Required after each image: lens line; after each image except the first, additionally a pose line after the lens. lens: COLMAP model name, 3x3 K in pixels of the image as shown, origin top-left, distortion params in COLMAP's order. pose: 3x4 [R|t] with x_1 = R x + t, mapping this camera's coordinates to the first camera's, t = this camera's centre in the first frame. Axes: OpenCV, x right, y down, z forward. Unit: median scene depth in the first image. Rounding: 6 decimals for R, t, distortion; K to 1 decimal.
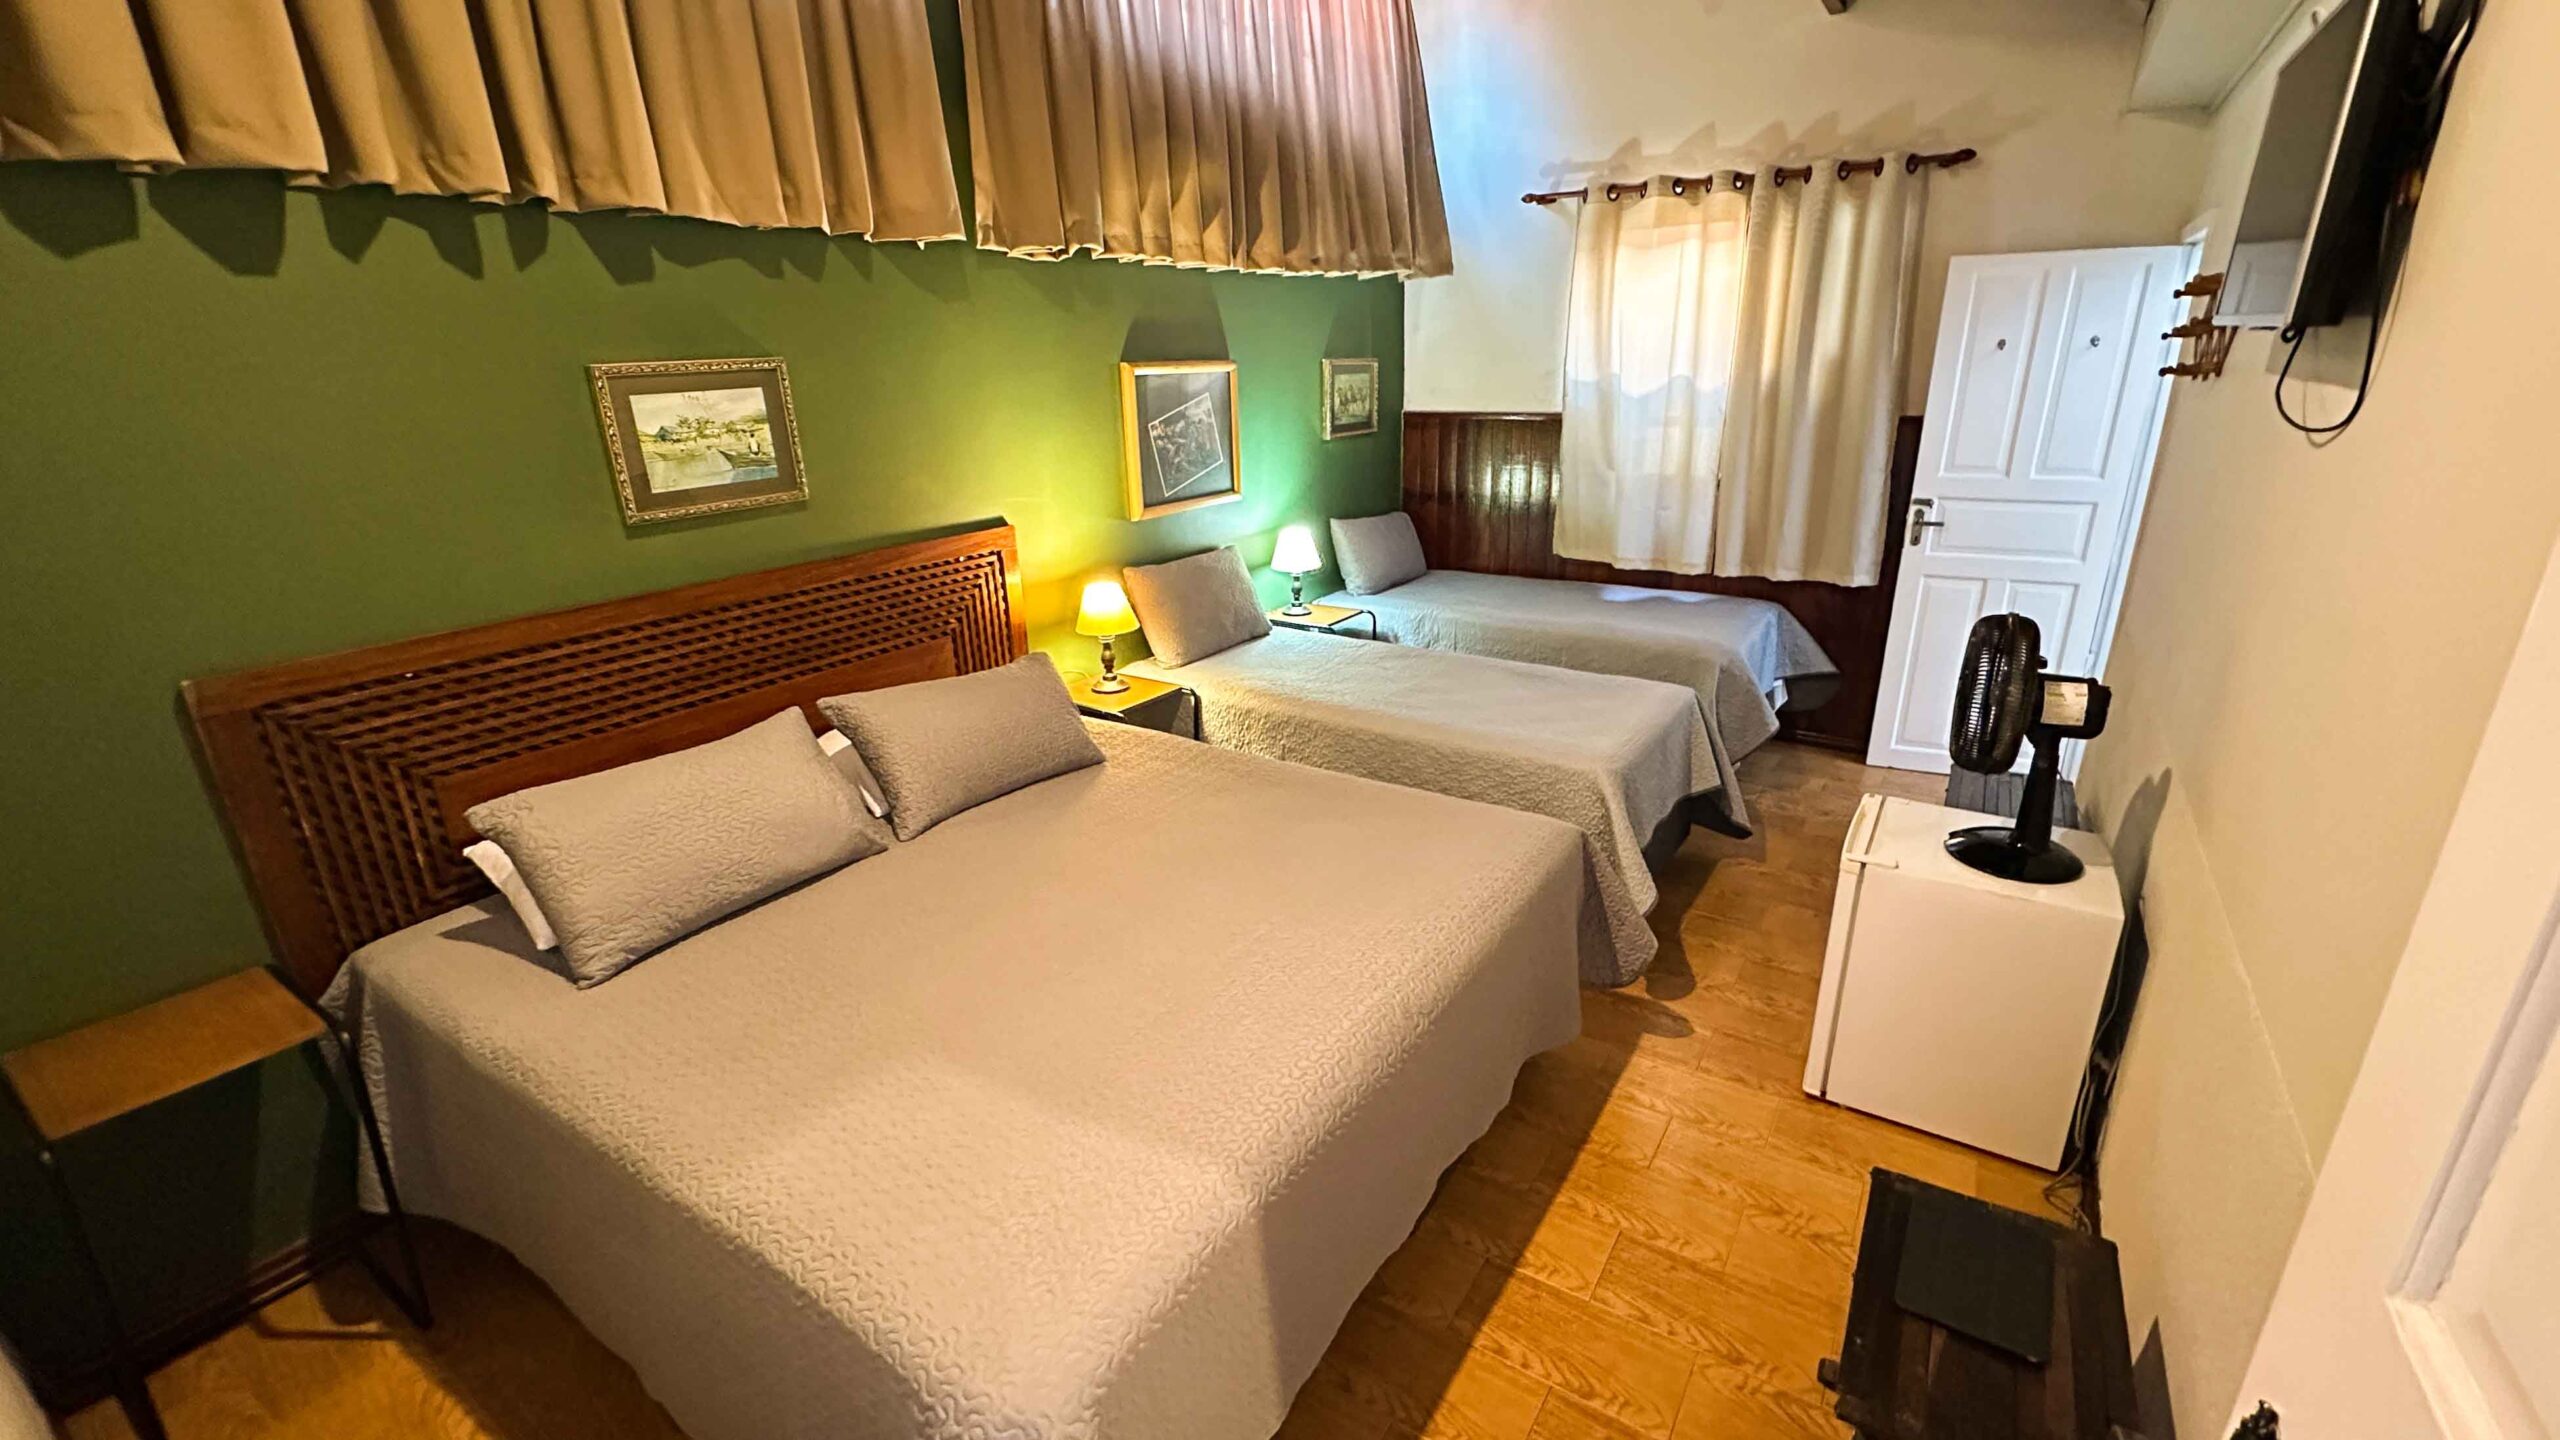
lens RADIAL K [[1058.4, 0, 1291.0], [0, 1058.4, 723.0], [0, 0, 1]] dist [-0.002108, -0.000037]
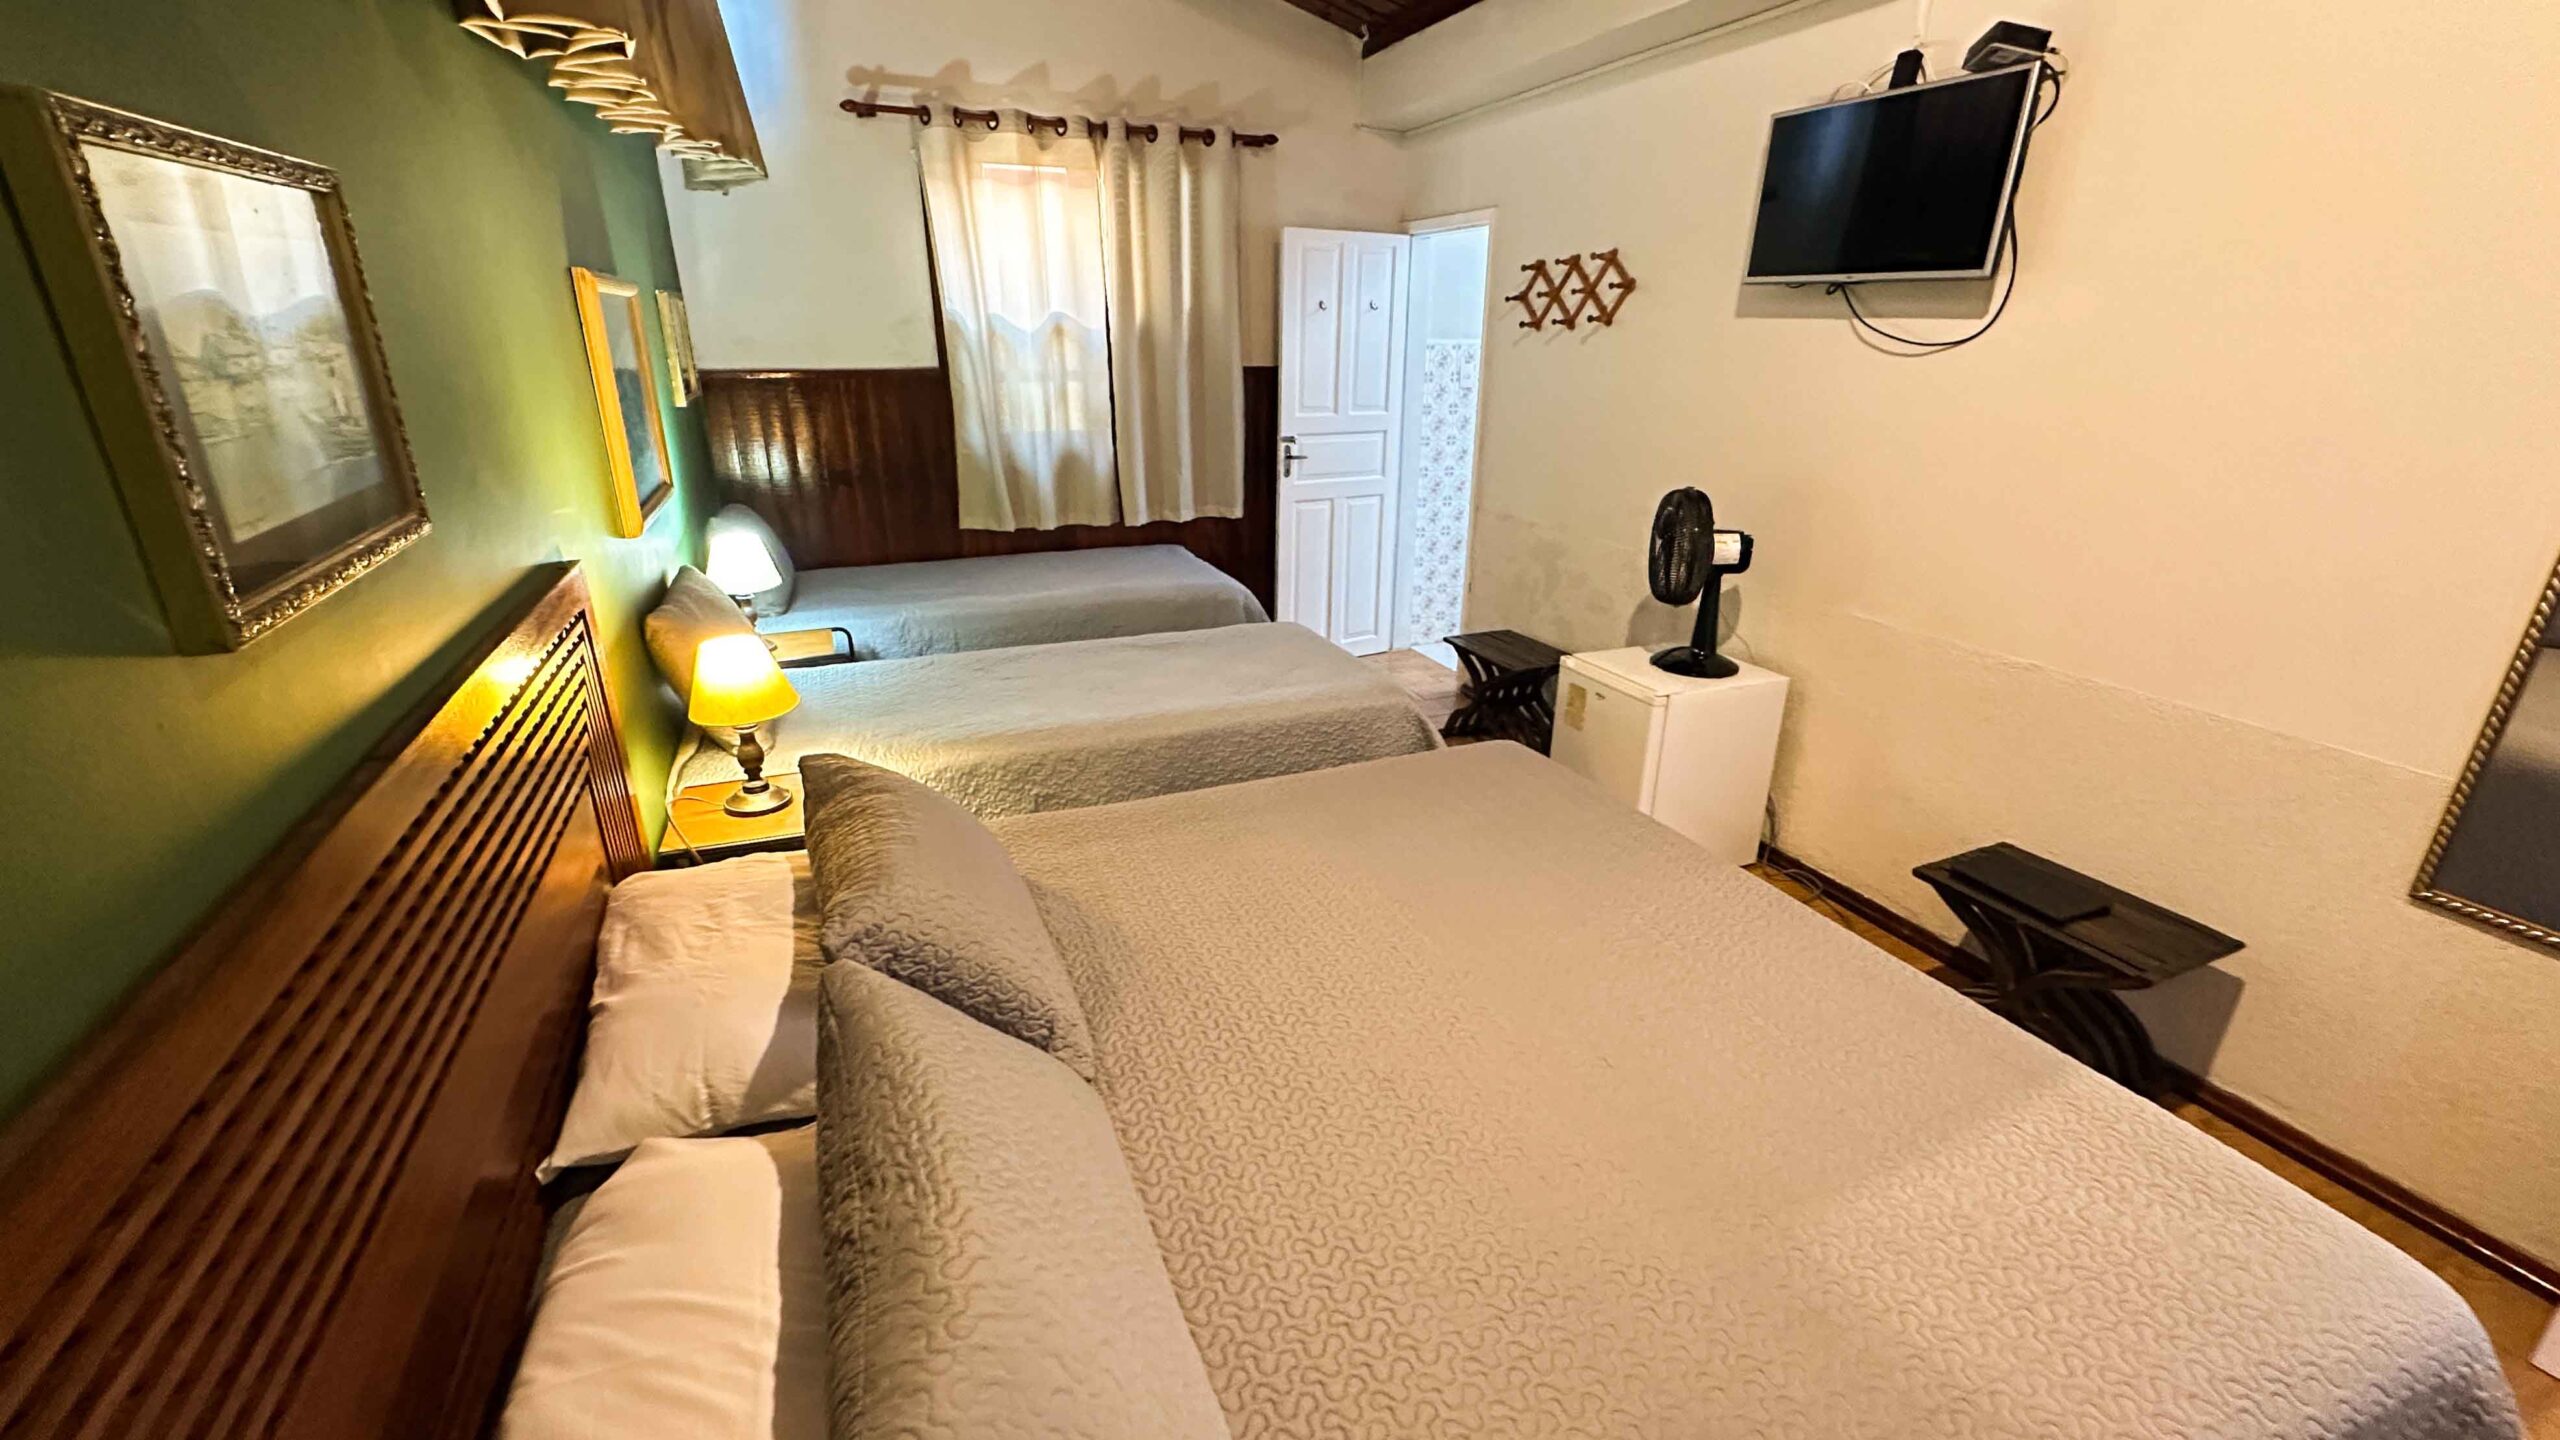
lens RADIAL K [[1058.4, 0, 1267.0], [0, 1058.4, 724.3], [0, 0, 1]] dist [-0.002108, -0.000037]
pose [[0.563335, -0.266820, 0.781959, -0.385018], [0.249957, 0.957108, 0.146512, -0.075901], [-0.787512, 0.112921, 0.605866, 0.310098]]
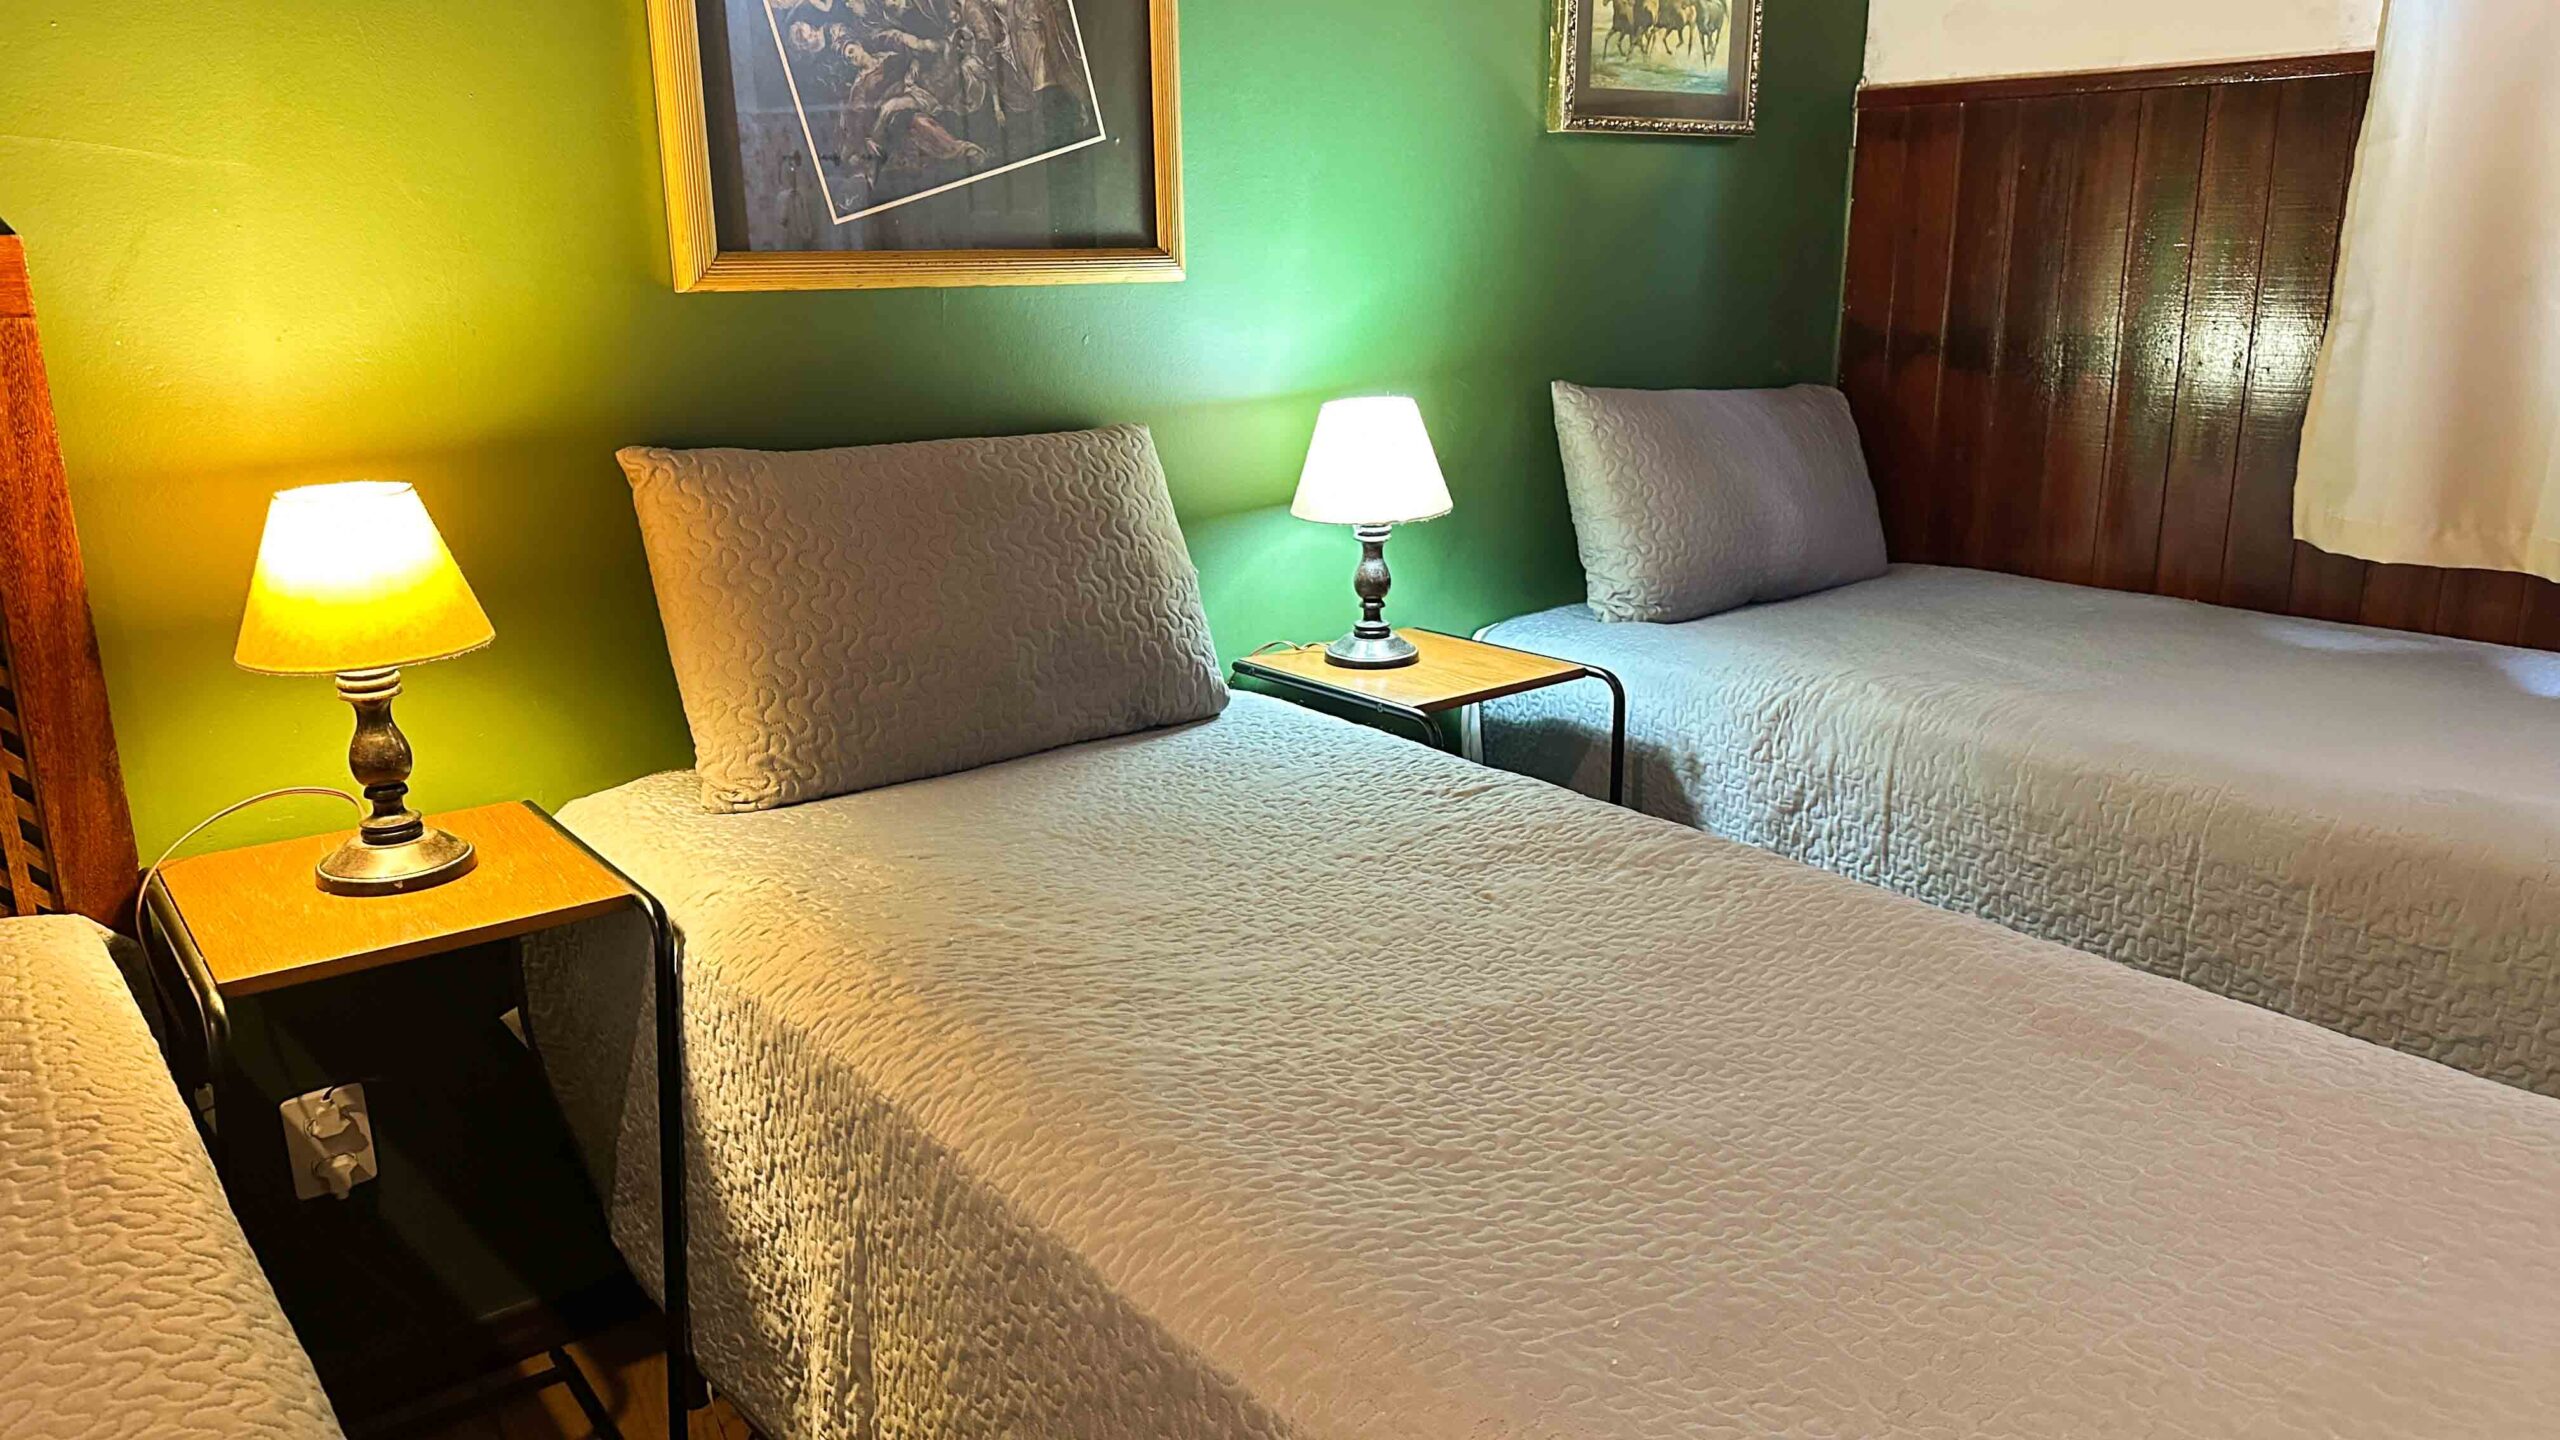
lens RADIAL K [[1803.8, 0, 1286.3], [0, 1803.8, 724.7], [0, 0, 1]] dist [0.029355, -0.002776]
pose [[0.952886, 0.094762, -0.288147, 0.142681], [-0.111287, 0.992922, -0.041481, -0.061389], [0.282177, 0.071594, 0.956687, 0.501015]]
